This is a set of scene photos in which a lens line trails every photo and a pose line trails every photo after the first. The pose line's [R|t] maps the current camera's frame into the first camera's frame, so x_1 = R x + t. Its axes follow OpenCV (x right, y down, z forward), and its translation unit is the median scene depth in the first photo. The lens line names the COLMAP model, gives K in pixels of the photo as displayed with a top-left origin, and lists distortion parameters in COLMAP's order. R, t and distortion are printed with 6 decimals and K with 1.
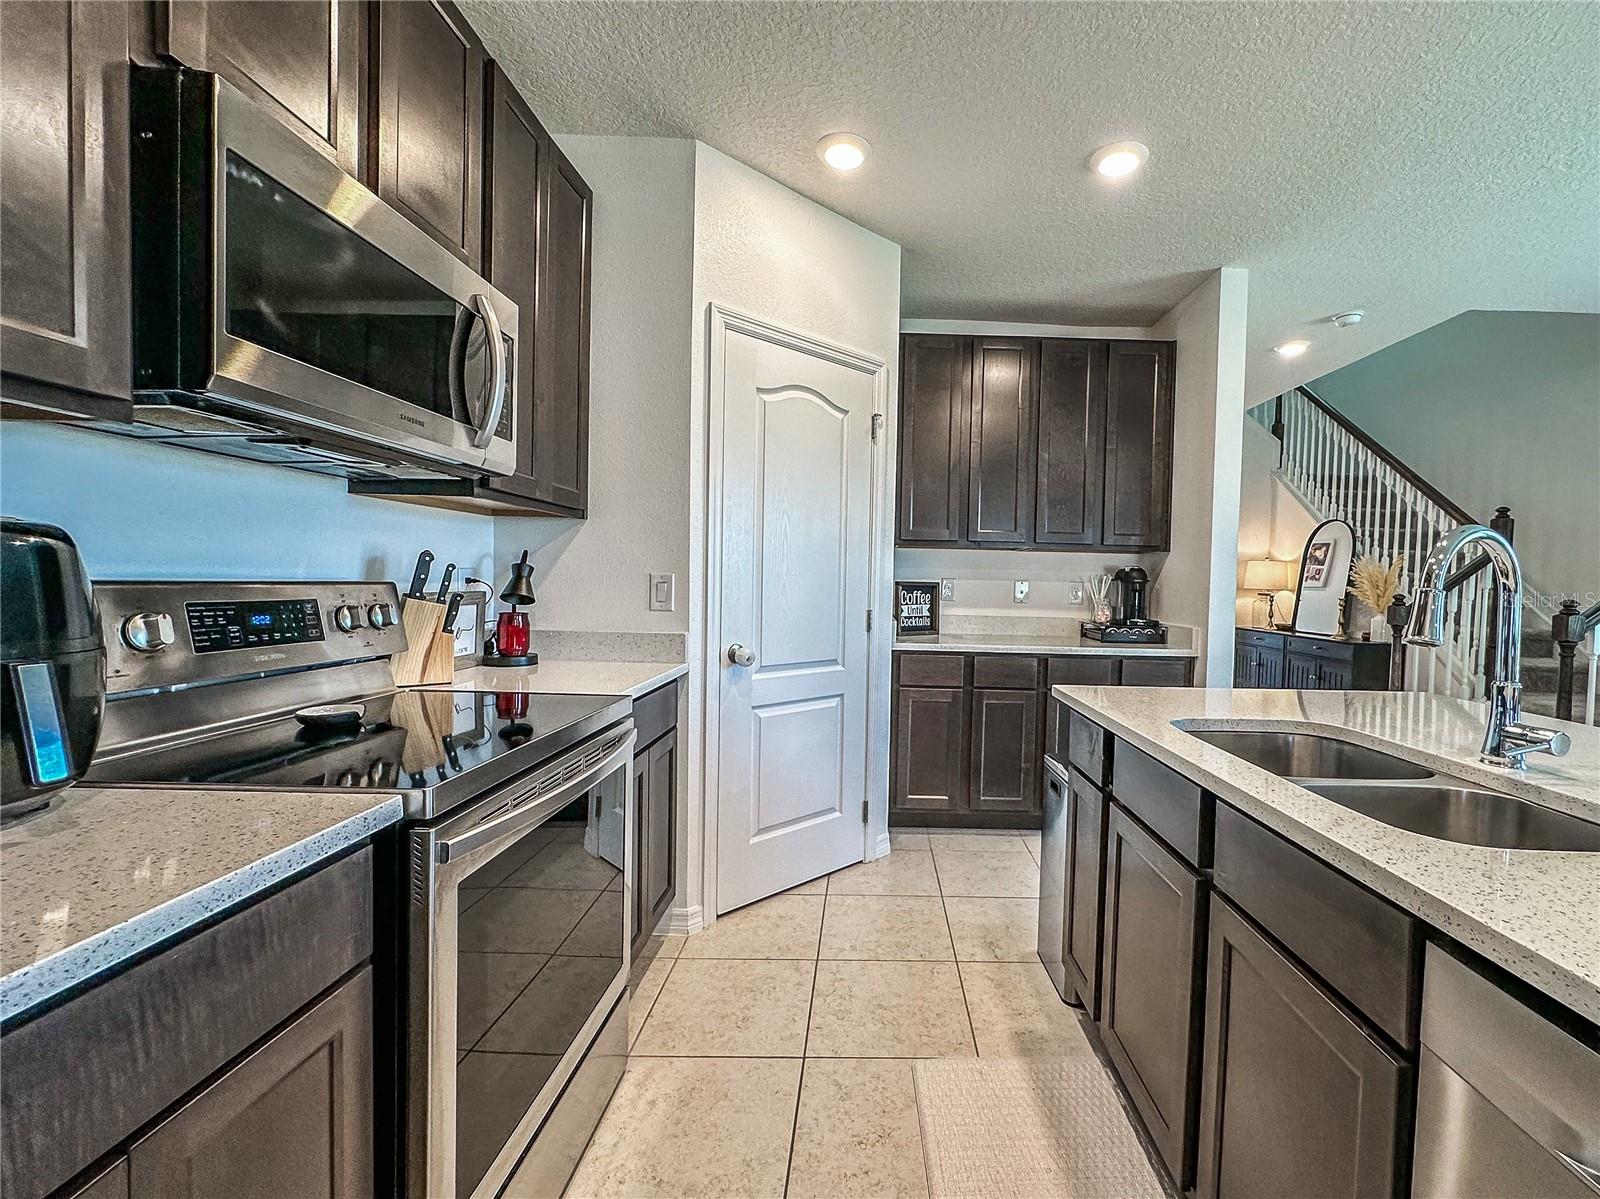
lens RADIAL K [[638.4, 0, 849.3], [0, 638.4, 600.4], [0, 0, 1]] dist [-0.000135, 0.000085]
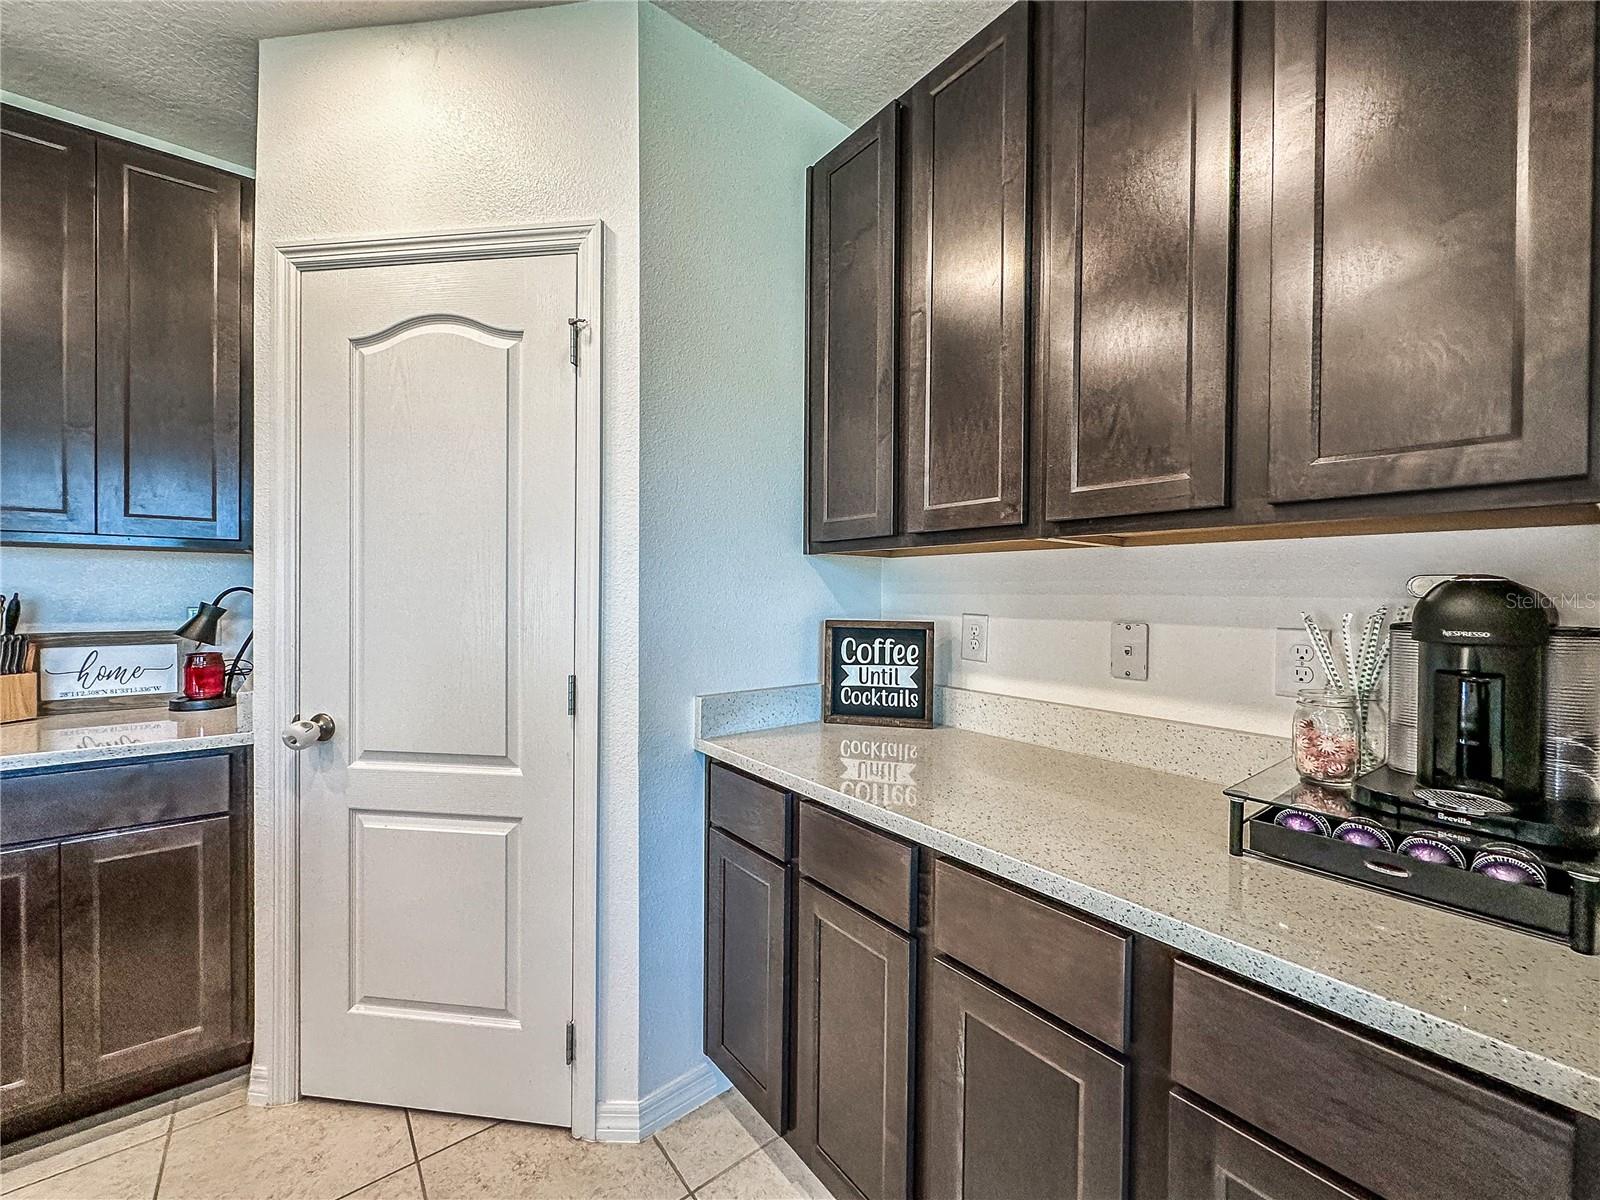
lens RADIAL K [[632.5, 0, 800.0], [0, 632.5, 600.0], [0, 0, 1]] dist [-0.000850, -0.000124]
pose [[0.649854, -0.004798, -0.760044, 0.572907], [-0.018776, 0.999574, -0.022365, -0.041997], [0.759827, 0.028805, 0.649487, 0.789165]]
